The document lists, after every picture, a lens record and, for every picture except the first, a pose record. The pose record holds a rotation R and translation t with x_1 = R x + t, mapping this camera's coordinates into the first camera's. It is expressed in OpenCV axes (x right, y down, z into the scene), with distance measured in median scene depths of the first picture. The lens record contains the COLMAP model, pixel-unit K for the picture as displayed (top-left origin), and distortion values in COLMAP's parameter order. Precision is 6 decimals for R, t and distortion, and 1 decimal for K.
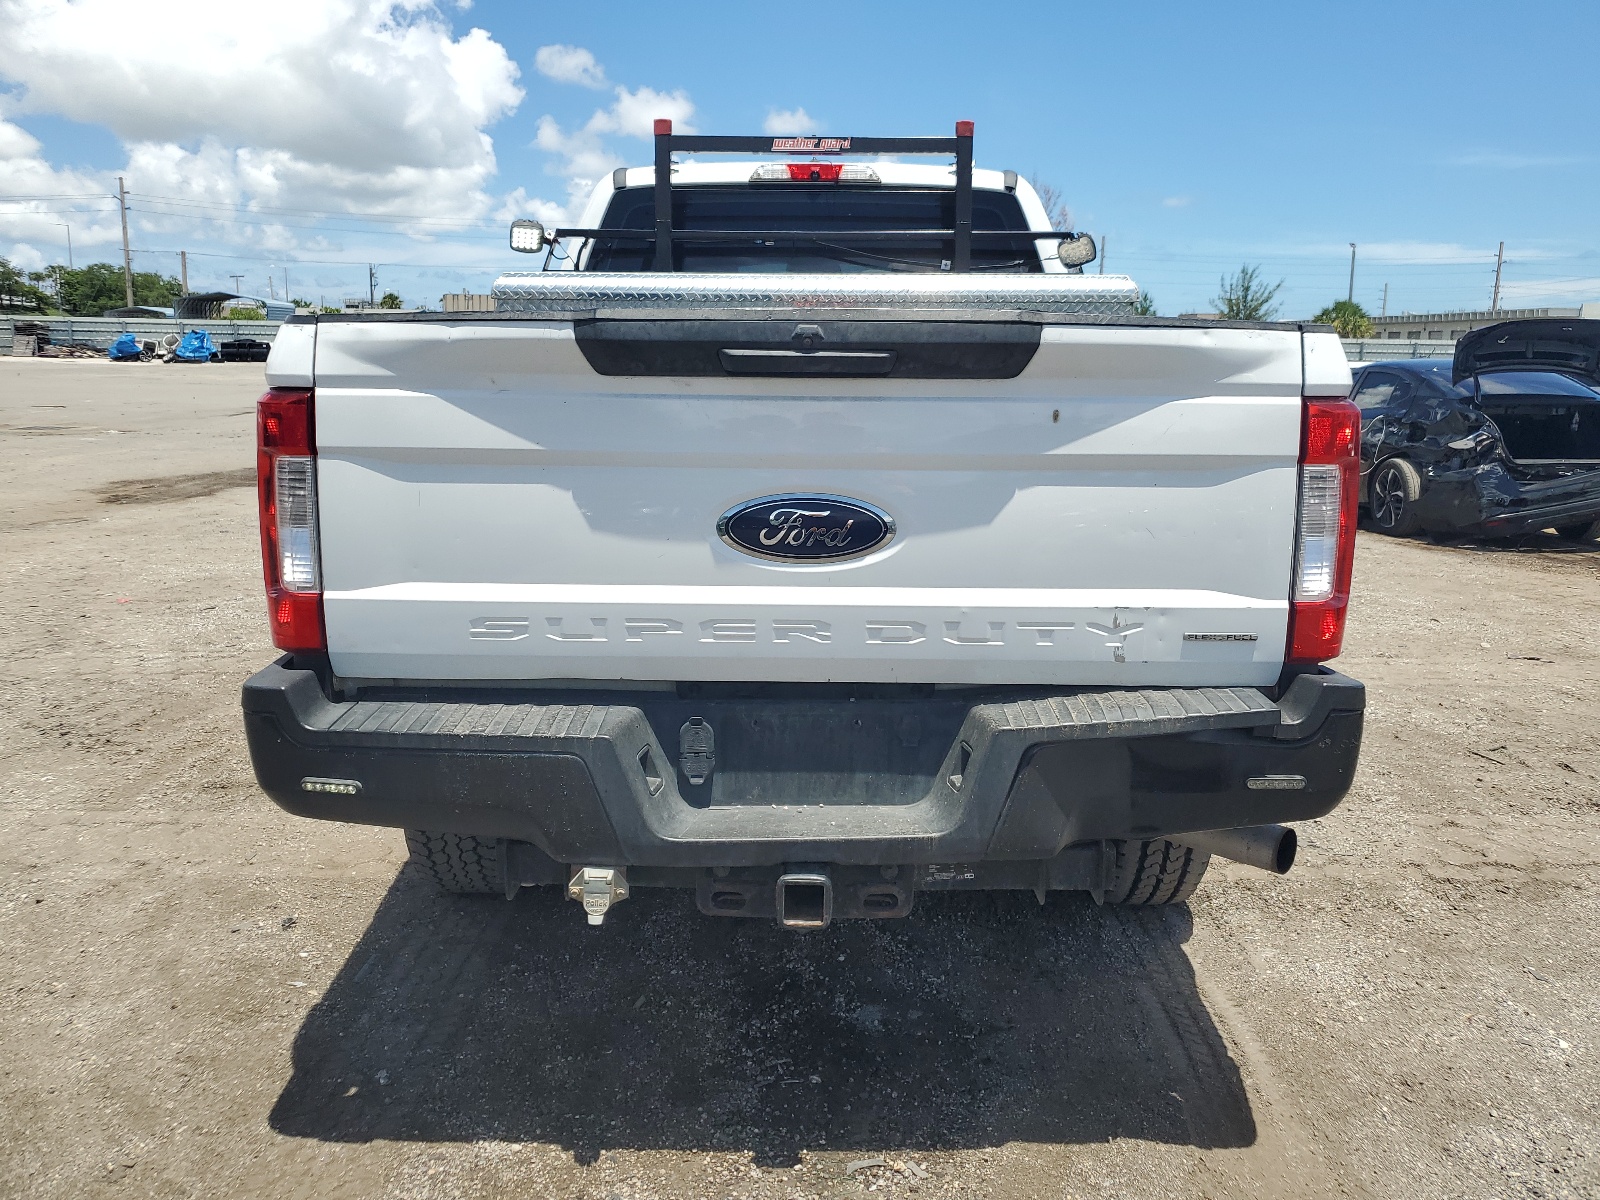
lens RADIAL K [[1301.8, 0, 800.0], [0, 1301.8, 600.0], [0, 0, 1]] dist [0.020637, 0.003143]
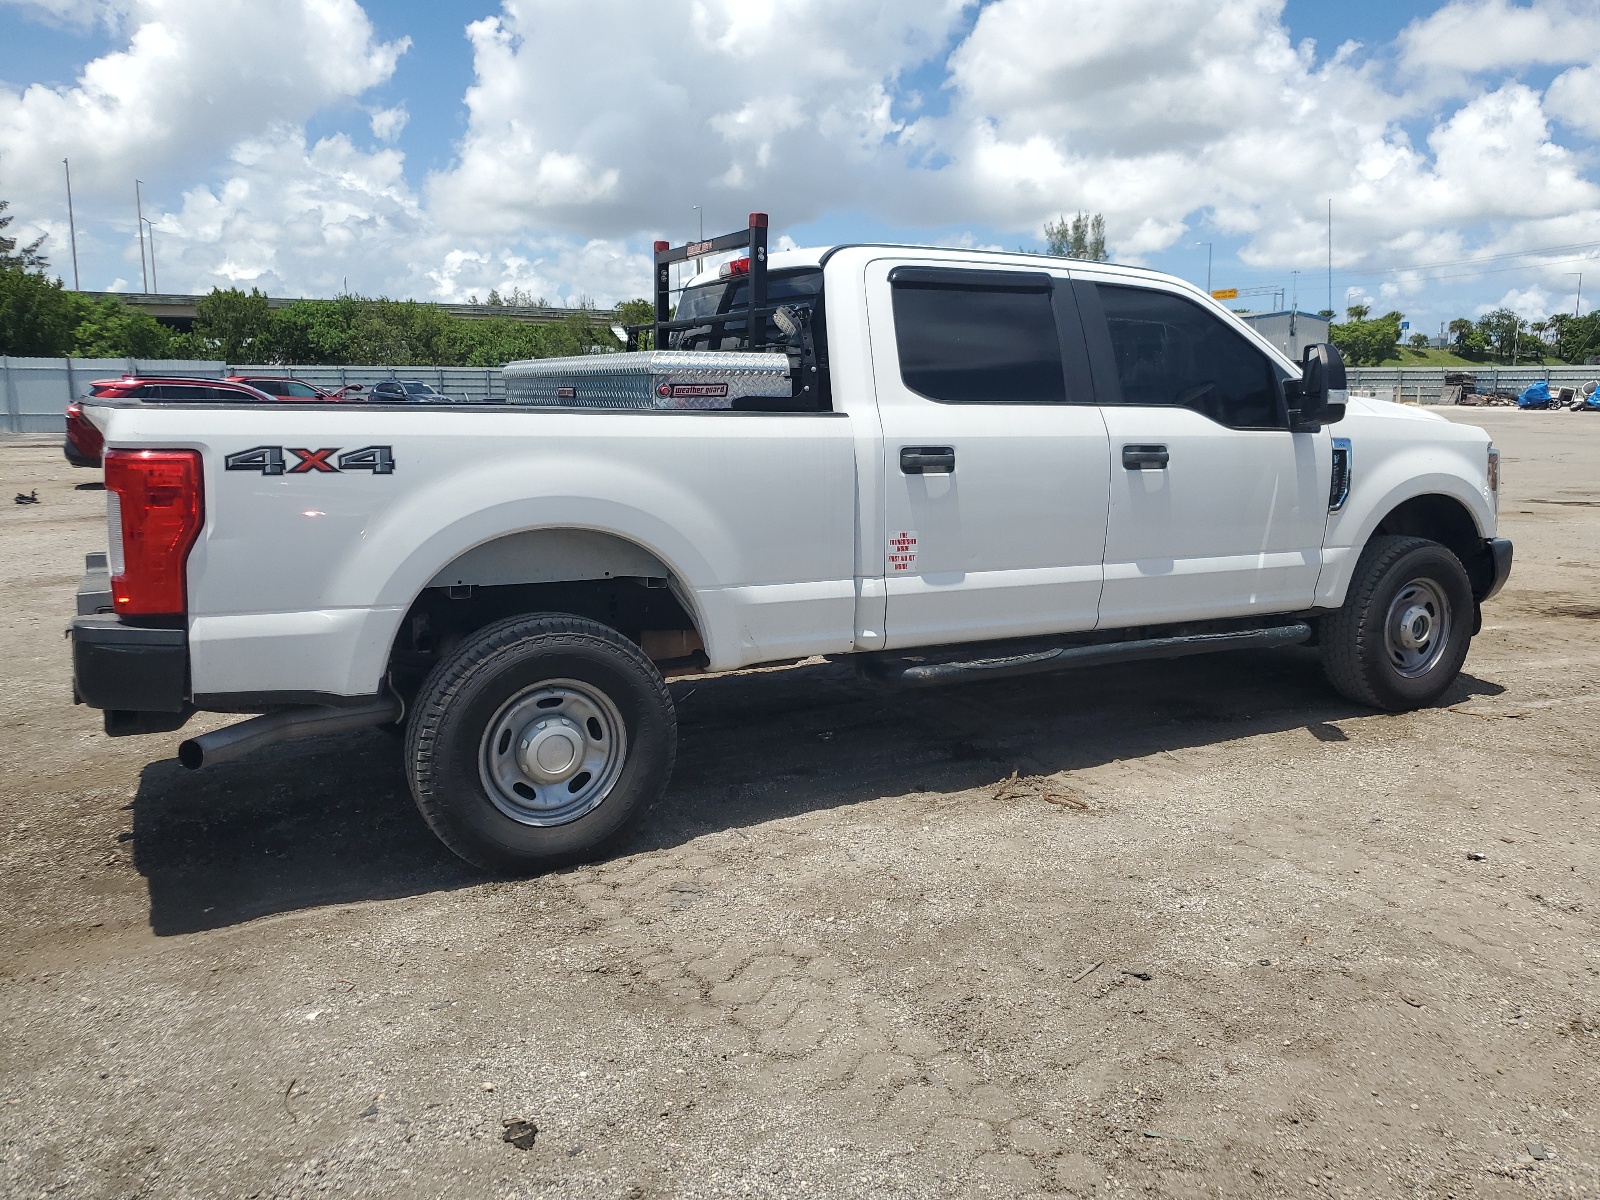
lens RADIAL K [[1301.8, 0, 800.0], [0, 1301.8, 600.0], [0, 0, 1]] dist [0.020637, 0.003143]
pose [[0.439247, 0.136835, -0.887884, 0.145638], [-0.166899, 0.983556, 0.069012, -0.014618], [0.882727, 0.117873, 0.454862, 0.067874]]
